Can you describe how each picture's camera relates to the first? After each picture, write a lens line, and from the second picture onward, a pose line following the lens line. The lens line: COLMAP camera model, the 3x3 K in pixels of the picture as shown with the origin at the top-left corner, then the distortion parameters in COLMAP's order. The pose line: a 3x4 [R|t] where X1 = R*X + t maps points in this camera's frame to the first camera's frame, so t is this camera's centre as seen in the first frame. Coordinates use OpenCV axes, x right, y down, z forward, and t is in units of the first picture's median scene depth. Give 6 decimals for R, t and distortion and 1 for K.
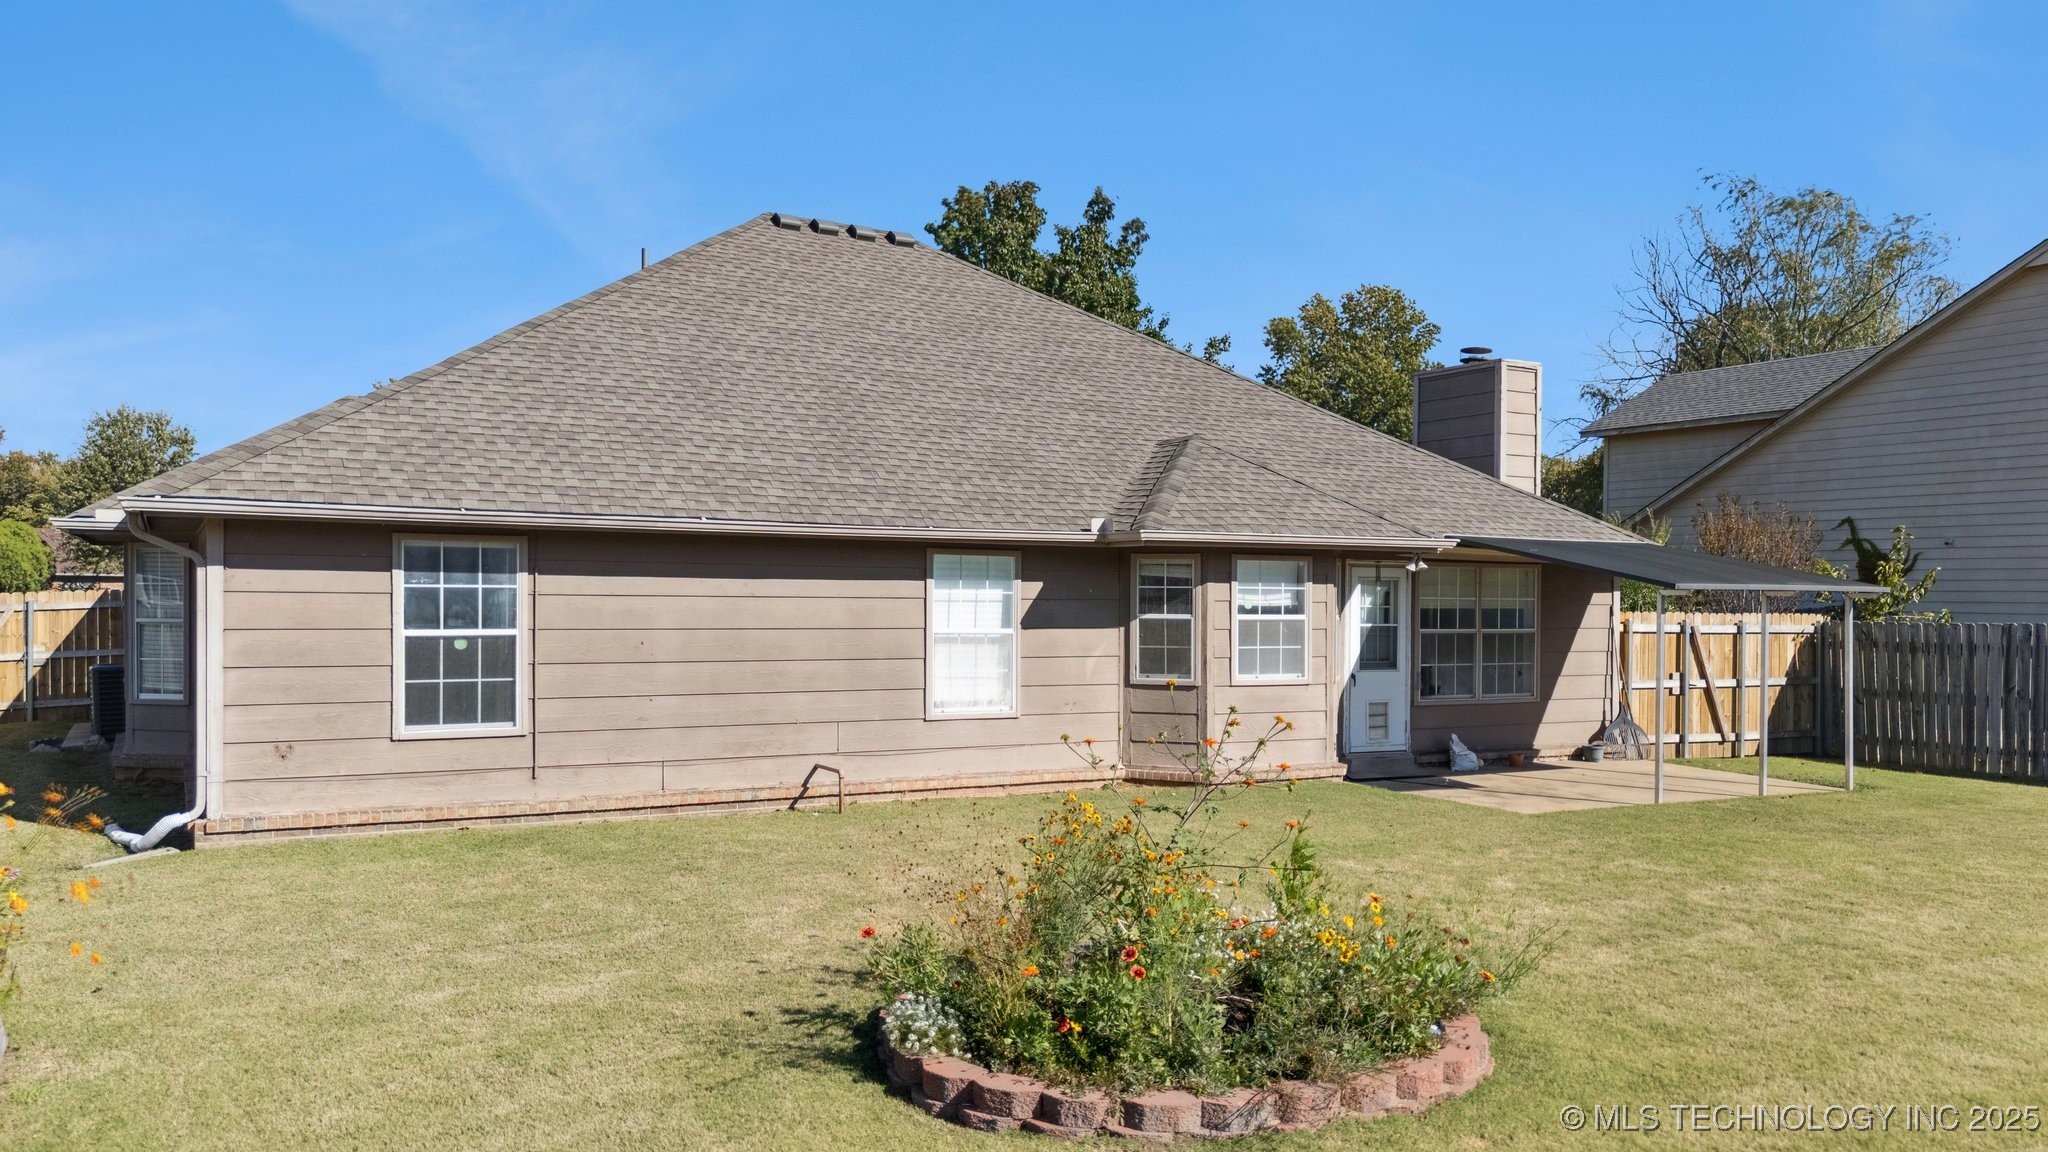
lens RADIAL K [[1721.8, 0, 1023.7], [0, 1721.8, 616.0], [0, 0, 1]] dist [0.093571, -0.000498]
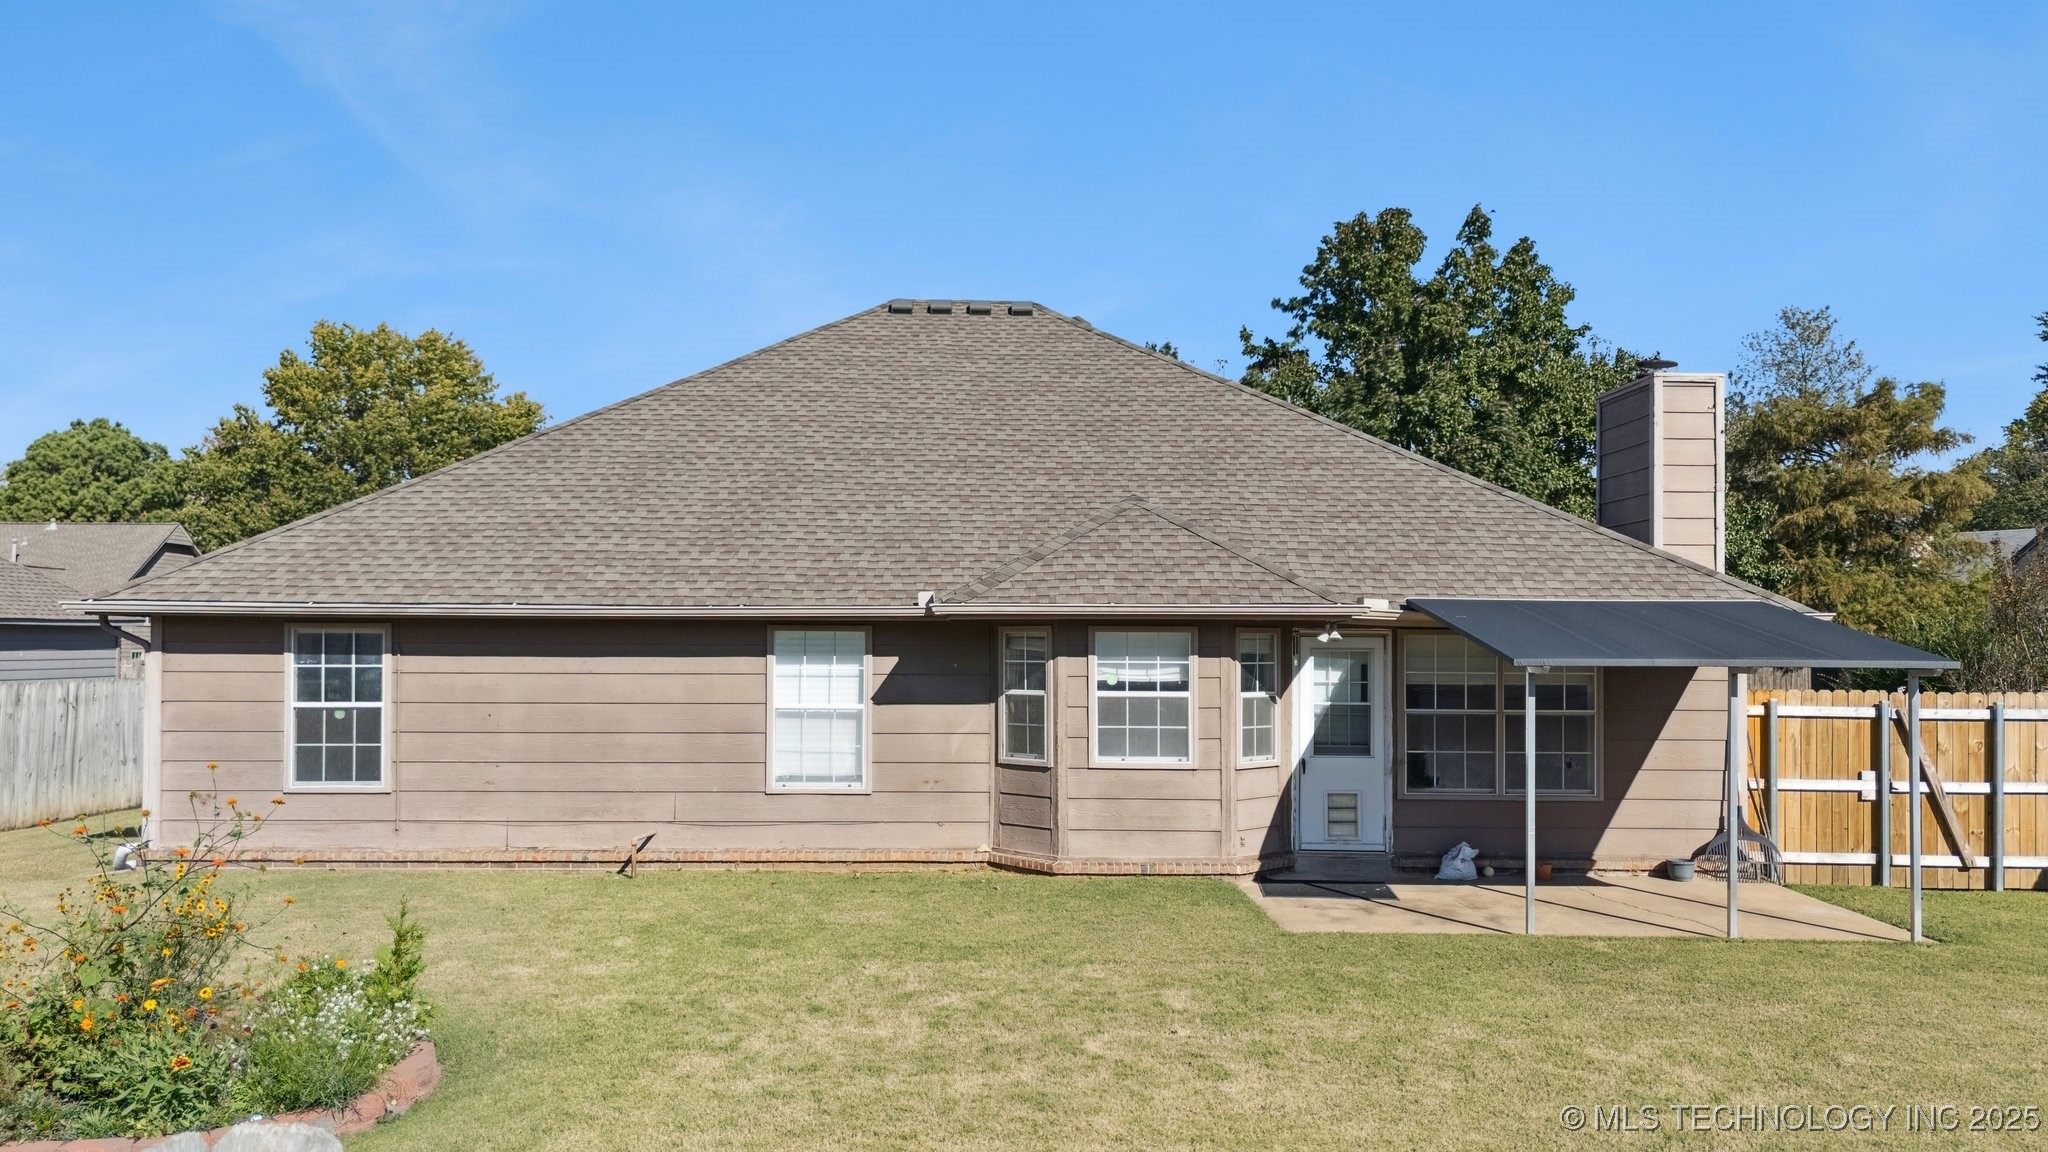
lens RADIAL K [[1875.8, 0, 1024.0], [0, 1875.8, 576.0], [0, 0, 1]] dist [0.067502, -0.008355]
pose [[0.836932, -0.027117, -0.546635, 0.648673], [-0.002341, 0.998585, -0.053120, -0.008984], [0.547302, 0.045737, 0.835685, 0.135930]]
